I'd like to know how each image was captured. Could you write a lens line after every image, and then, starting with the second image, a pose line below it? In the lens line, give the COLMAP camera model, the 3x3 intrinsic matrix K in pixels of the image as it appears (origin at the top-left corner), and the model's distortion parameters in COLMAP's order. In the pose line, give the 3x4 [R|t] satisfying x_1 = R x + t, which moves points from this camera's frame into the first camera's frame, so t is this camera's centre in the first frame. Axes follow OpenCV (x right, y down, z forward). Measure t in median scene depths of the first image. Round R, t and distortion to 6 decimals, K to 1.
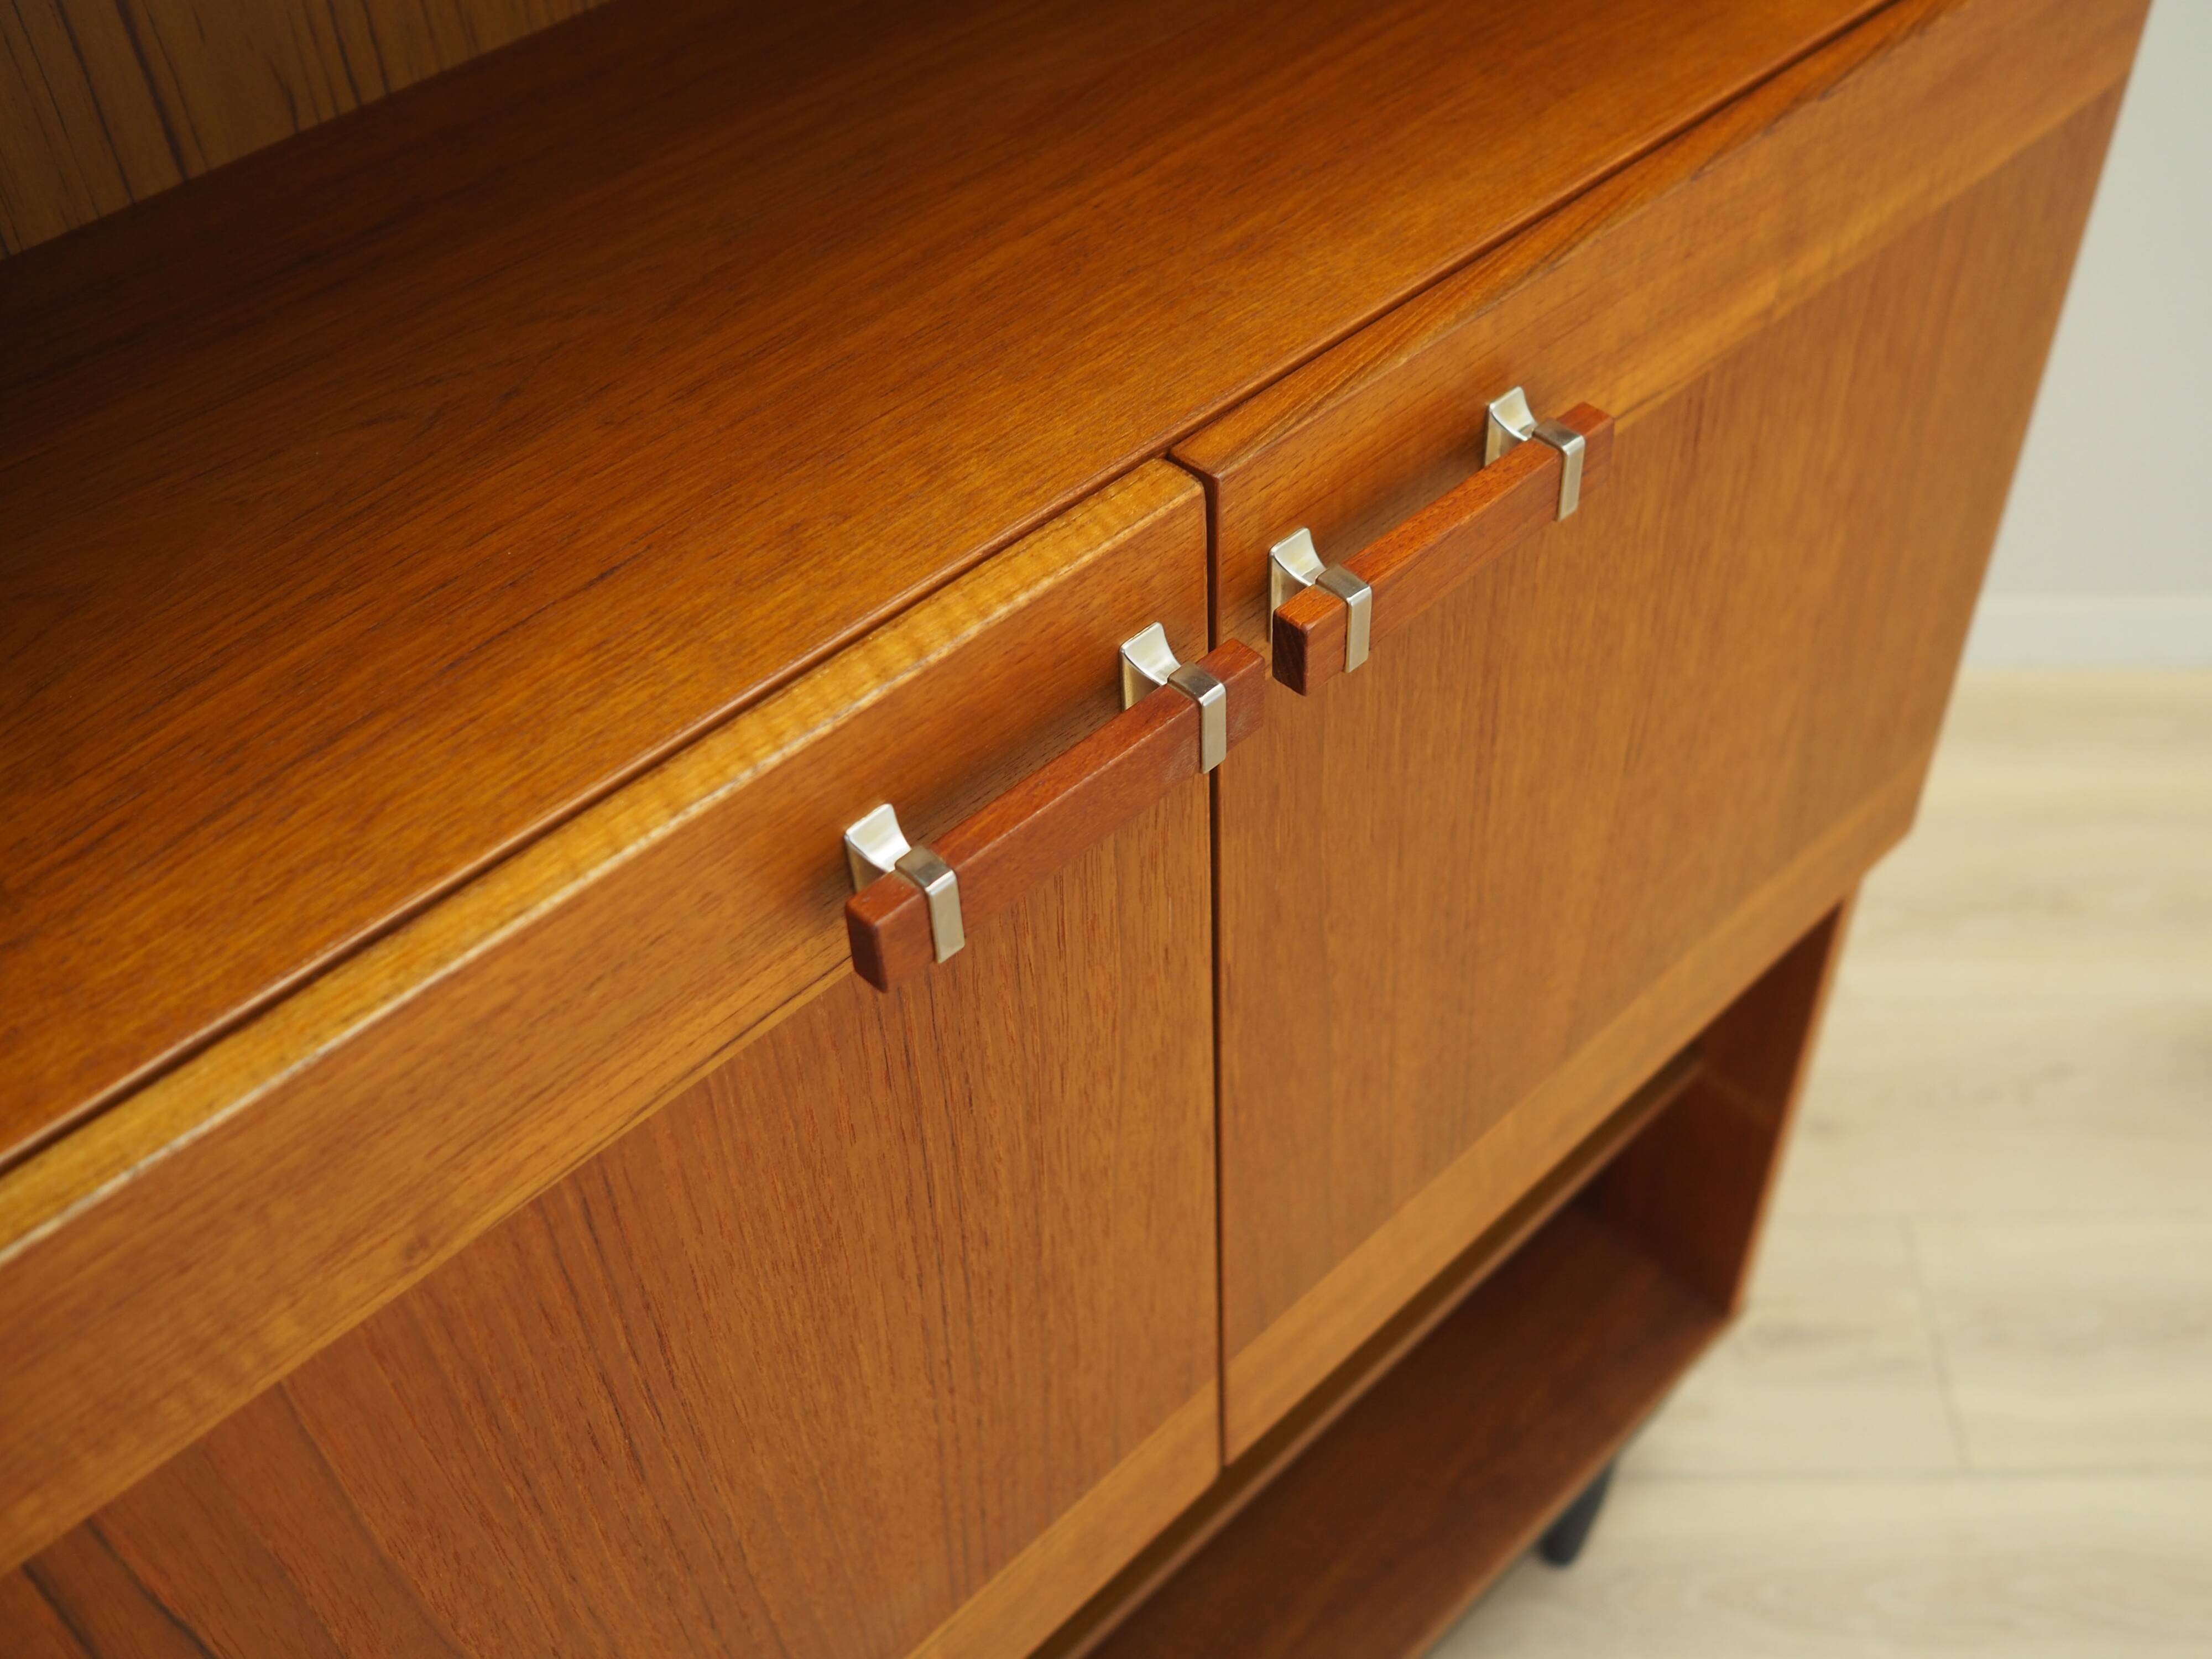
lens RADIAL K [[2352.8, 0, 1170.5], [0, 2352.8, 823.5], [0, 0, 1]] dist [-0.017926, -0.005552]
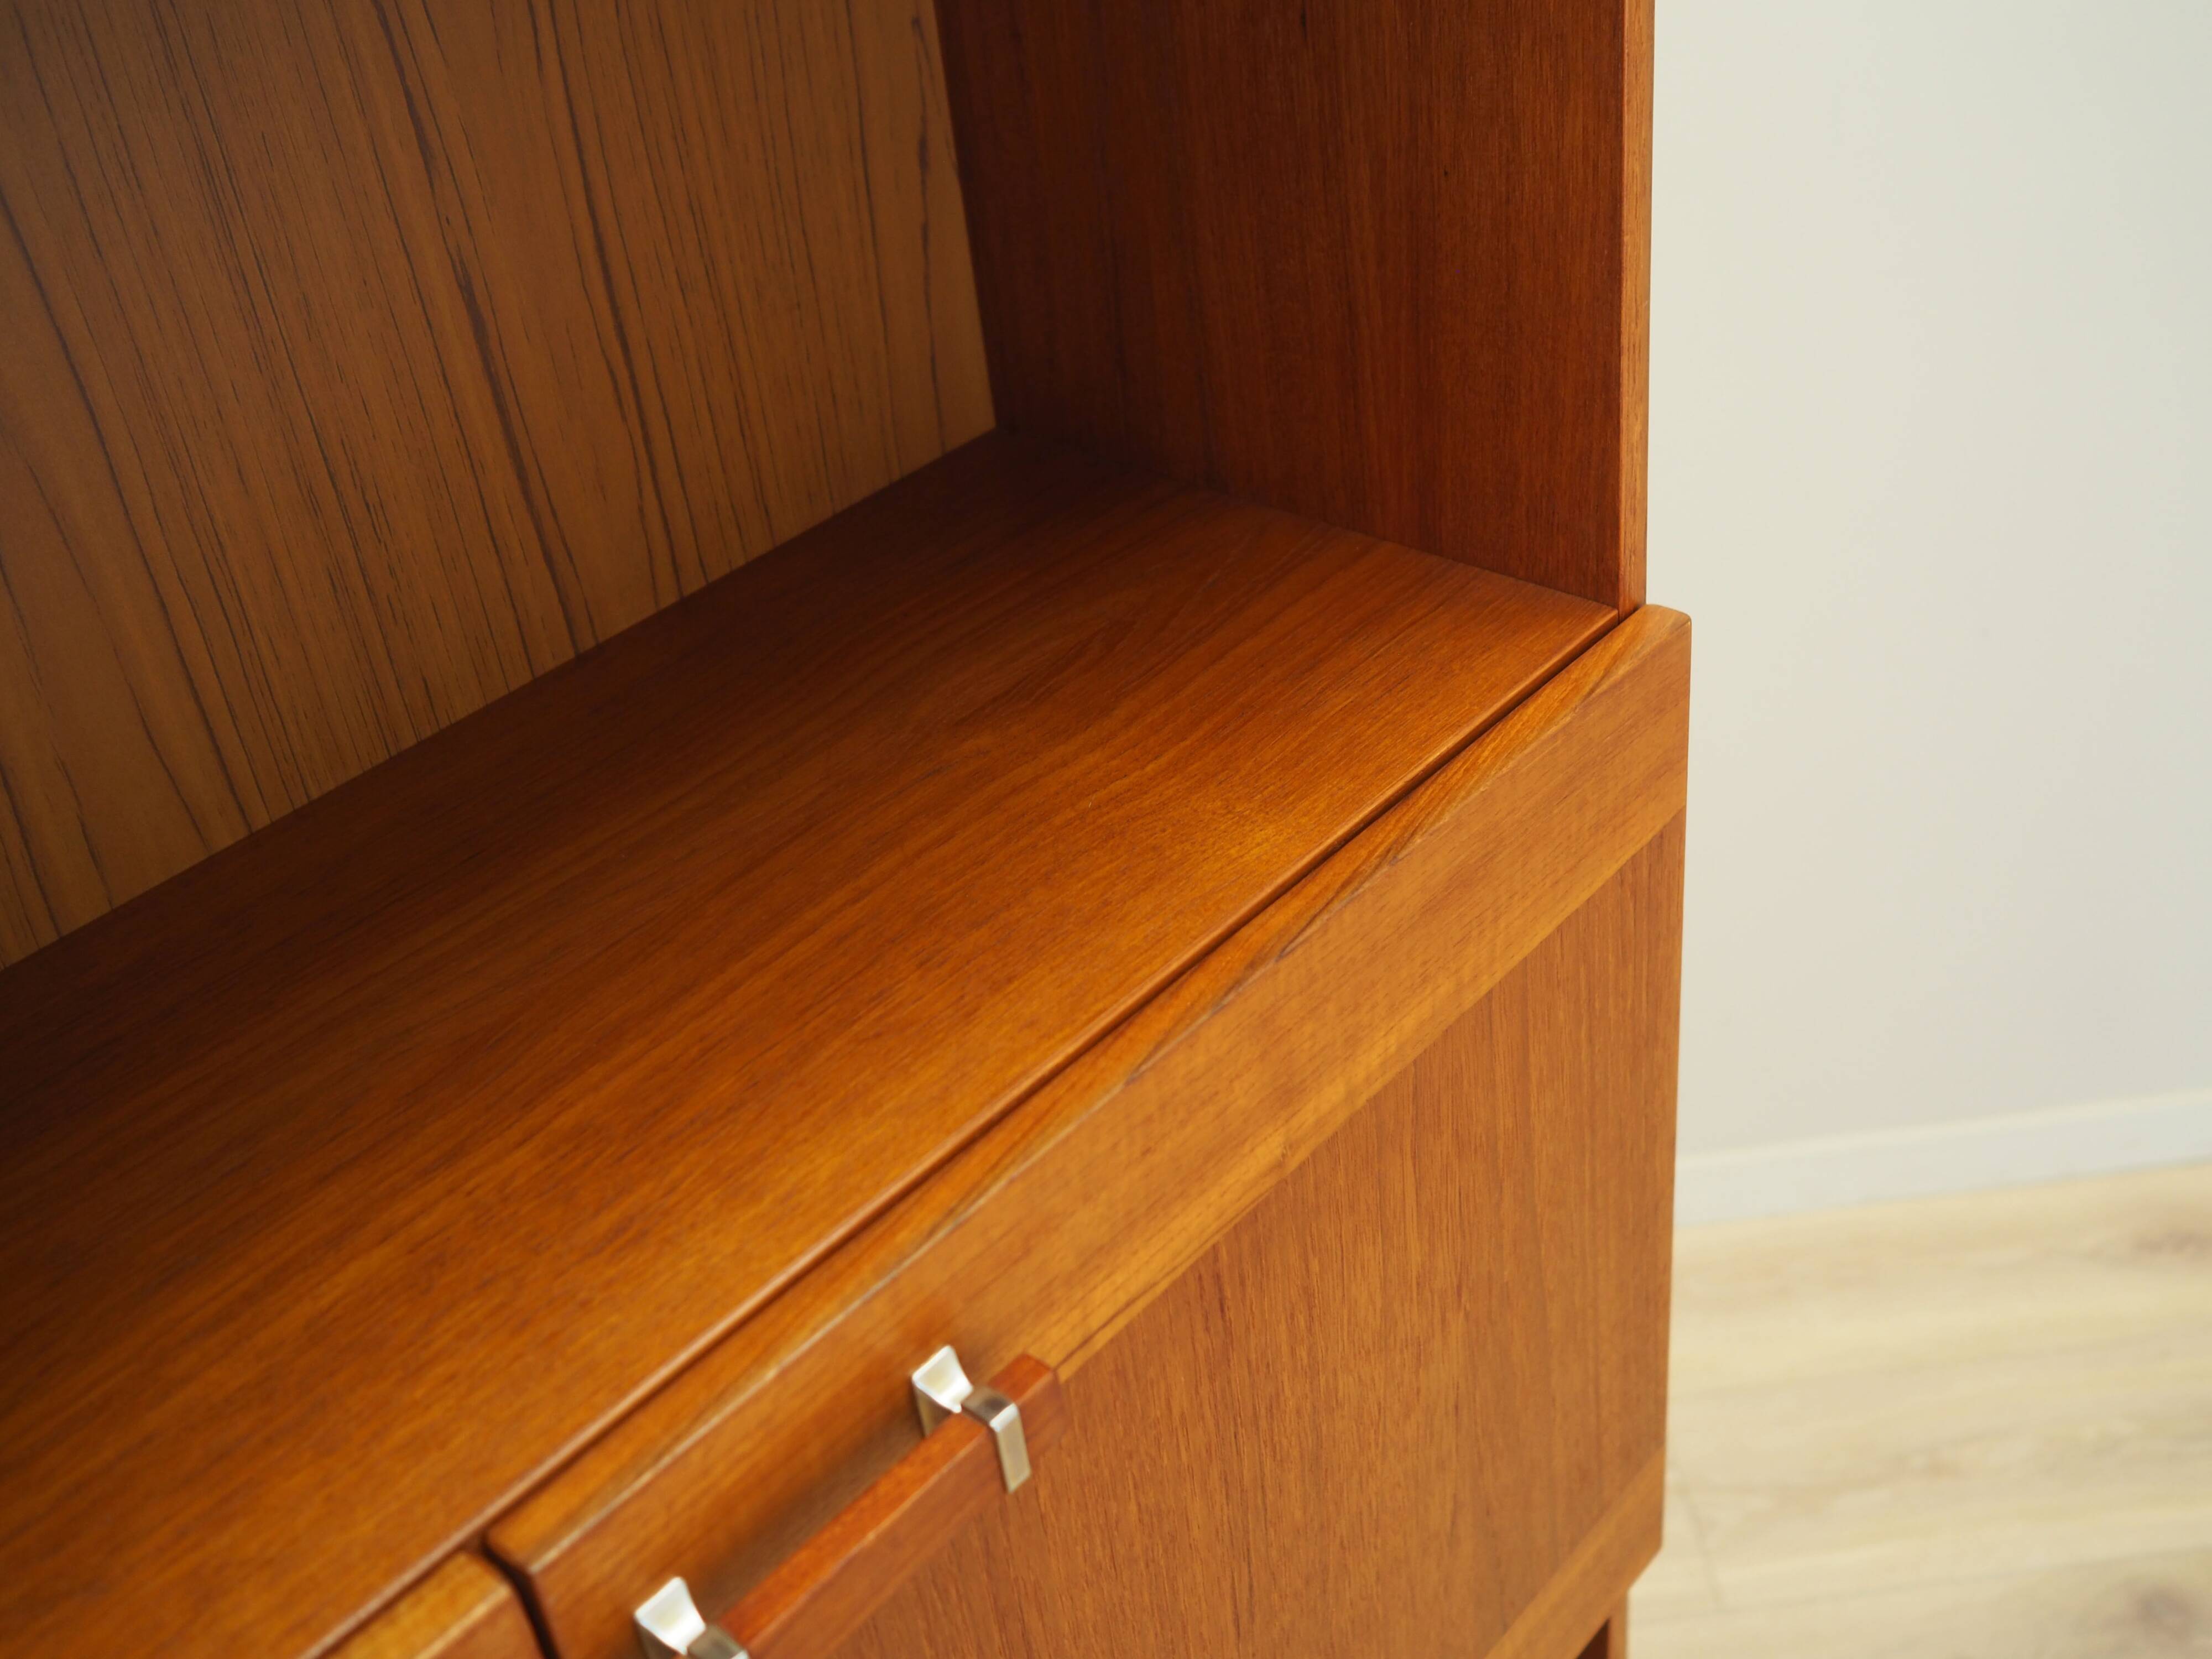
lens RADIAL K [[2352.8, 0, 1170.5], [0, 2352.8, 823.5], [0, 0, 1]] dist [-0.017926, -0.005552]
pose [[0.993985, -0.106457, 0.025717, 0.227092], [0.109464, 0.973135, -0.202548, -0.185821], [-0.003464, 0.204145, 0.978935, 0.079389]]
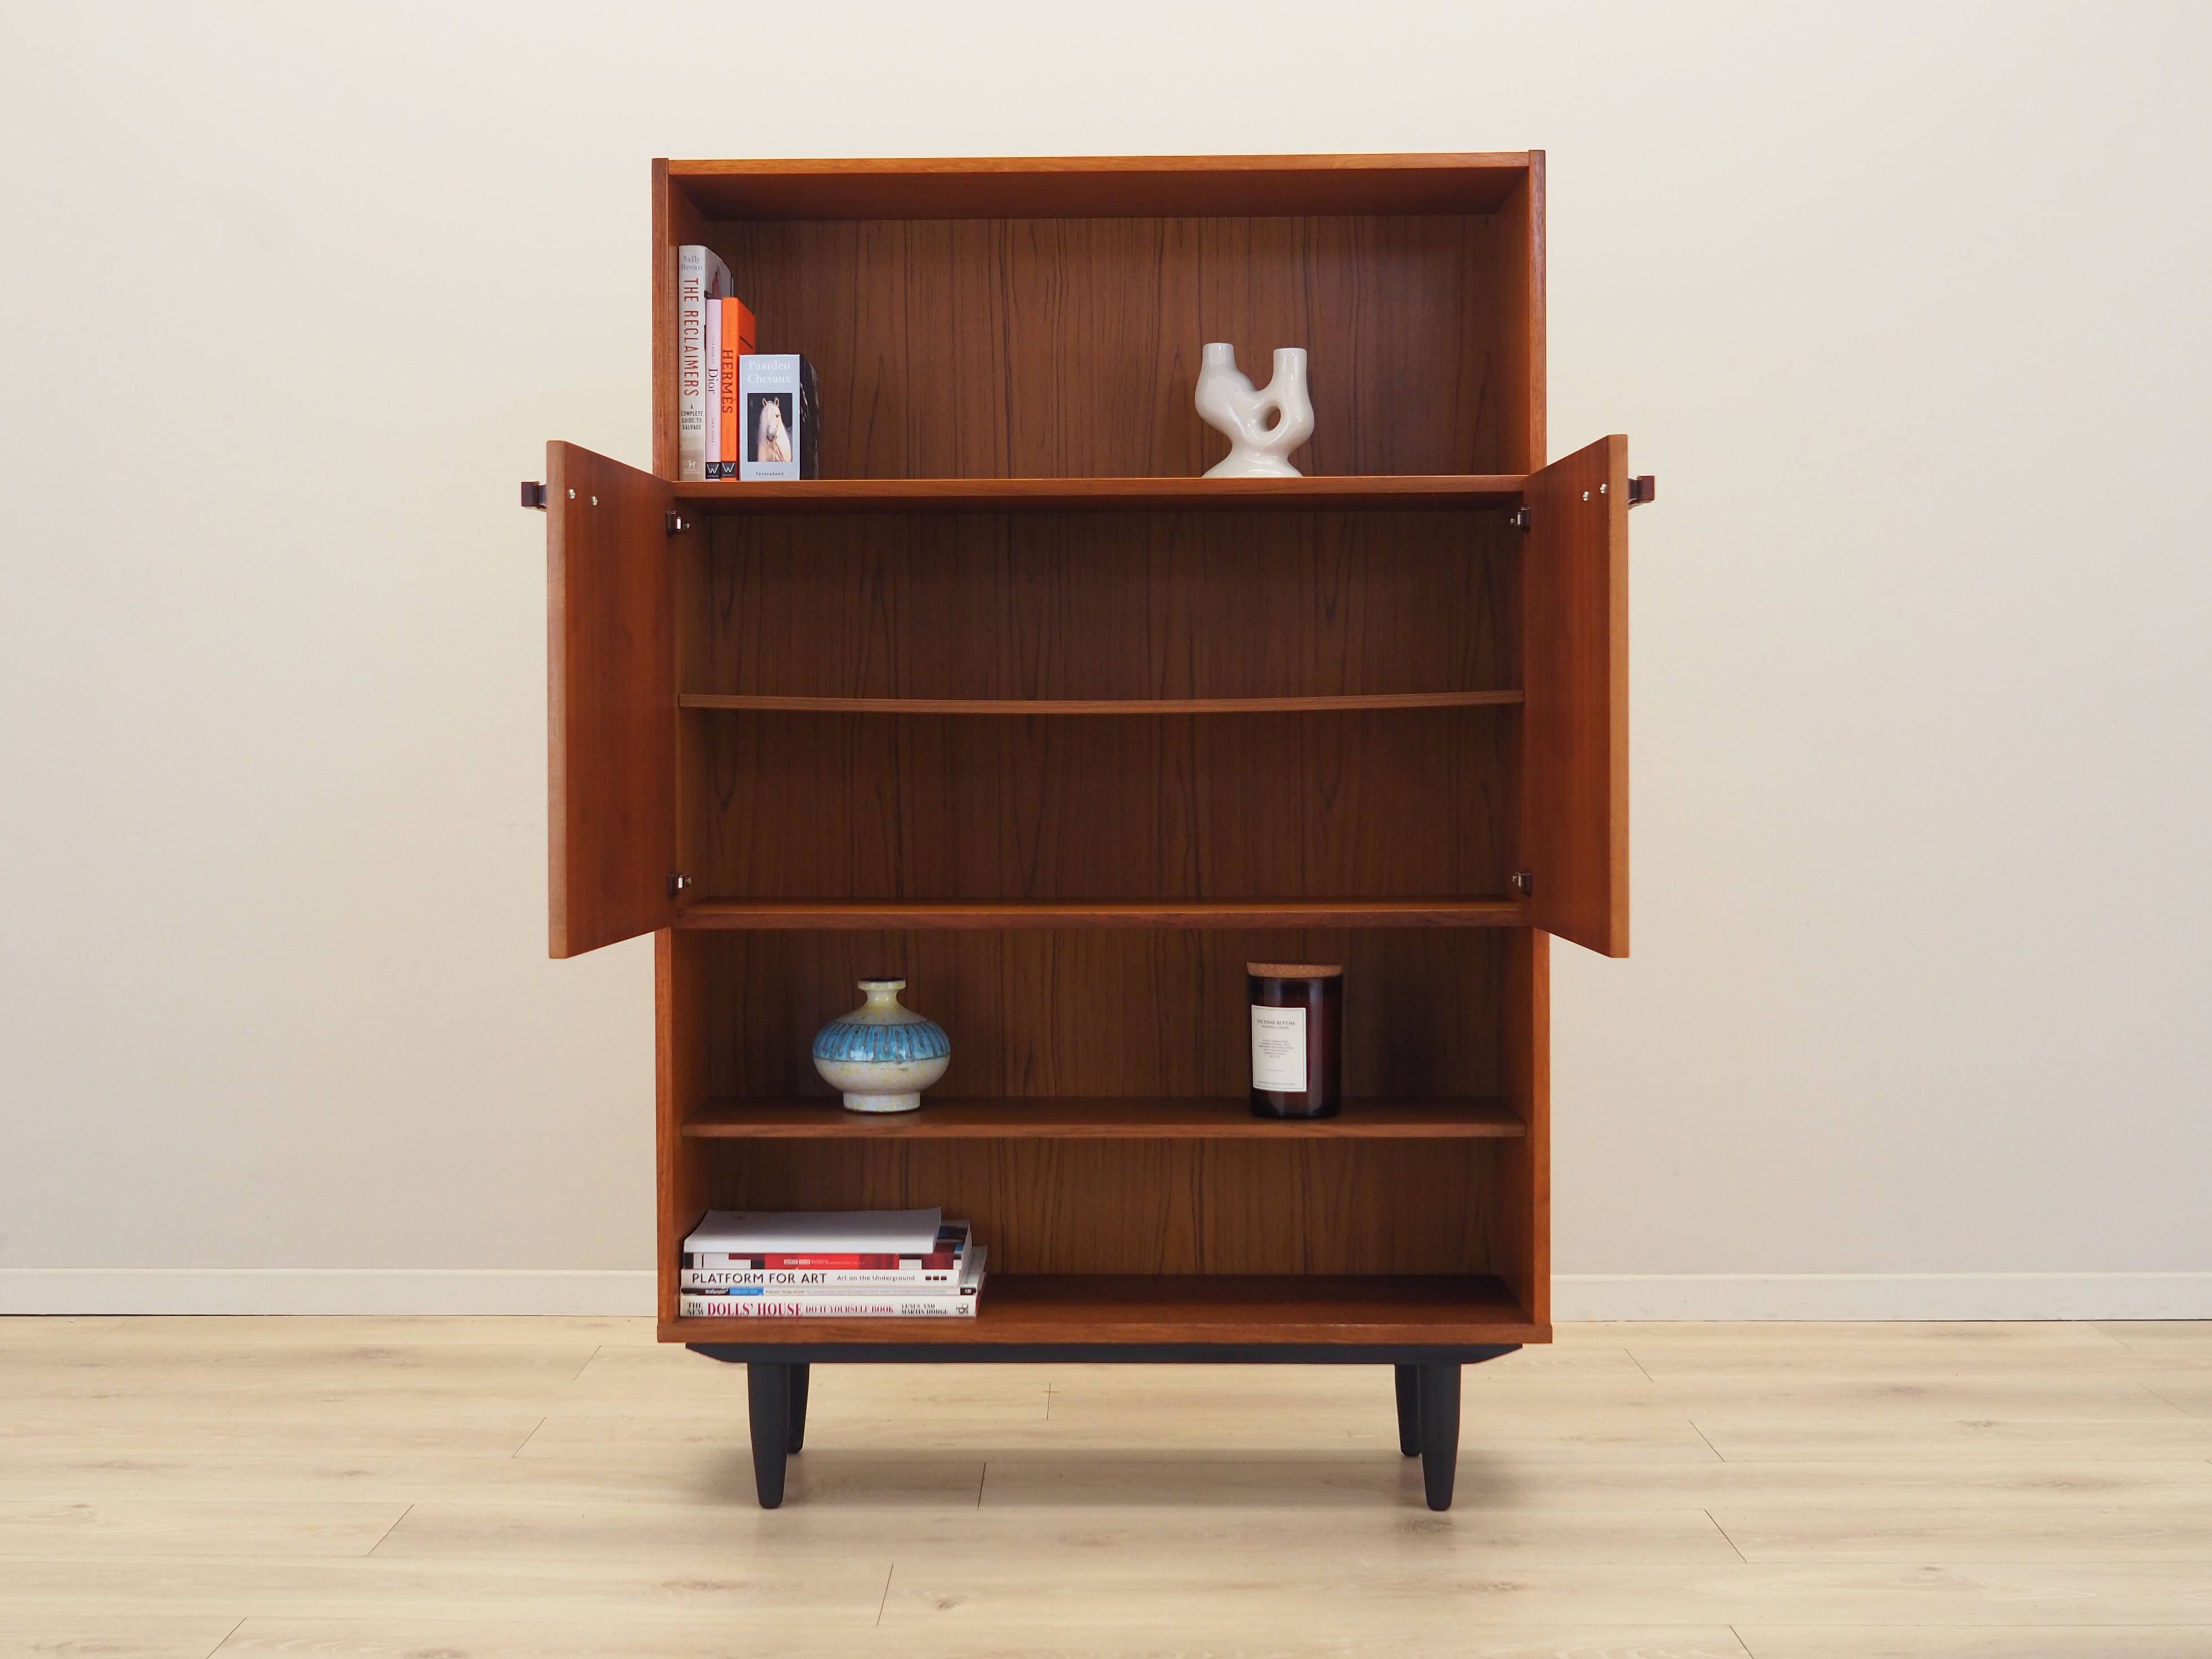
lens RADIAL K [[2963.3, 0, 1028.1], [0, 2963.3, 823.5], [0, 0, 1]] dist [-0.018538, 0.025510]
pose [[0.684118, 0.038762, -0.728341, 3.460418], [-0.526819, 0.716871, -0.456681, 2.527679], [0.504424, 0.696127, 0.510845, -1.259408]]
